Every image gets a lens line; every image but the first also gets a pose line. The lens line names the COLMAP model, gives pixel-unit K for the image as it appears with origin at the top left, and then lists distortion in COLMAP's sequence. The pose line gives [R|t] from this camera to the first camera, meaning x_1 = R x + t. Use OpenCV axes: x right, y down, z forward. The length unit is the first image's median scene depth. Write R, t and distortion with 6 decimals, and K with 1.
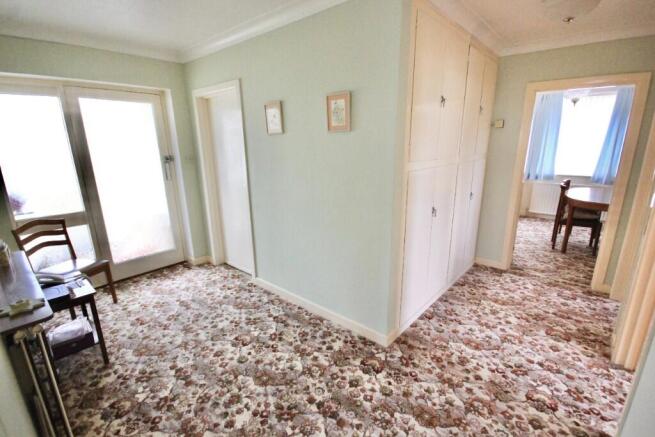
lens RADIAL K [[300.4, 0, 327.8], [0, 300.4, 219.4], [0, 0, 1]] dist [0.012639, -0.003030]
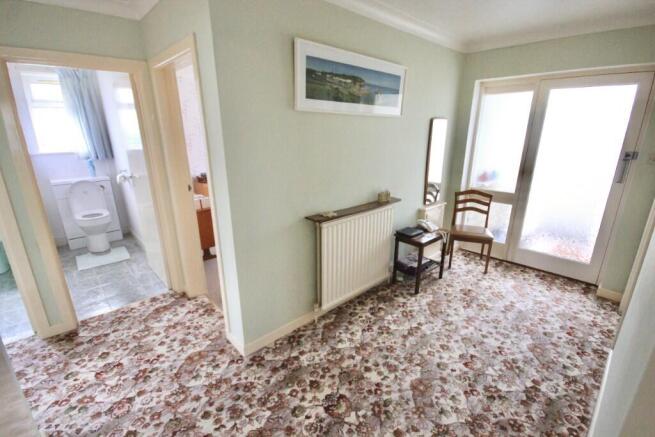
lens RADIAL K [[300.4, 0, 322.5], [0, 300.4, 229.3], [0, 0, 1]] dist [0.012639, -0.003030]
pose [[-0.101536, 0.320220, -0.941886, 0.572275], [-0.244286, 0.909766, 0.335634, -0.164948], [0.964373, 0.264169, -0.014148, 0.621244]]
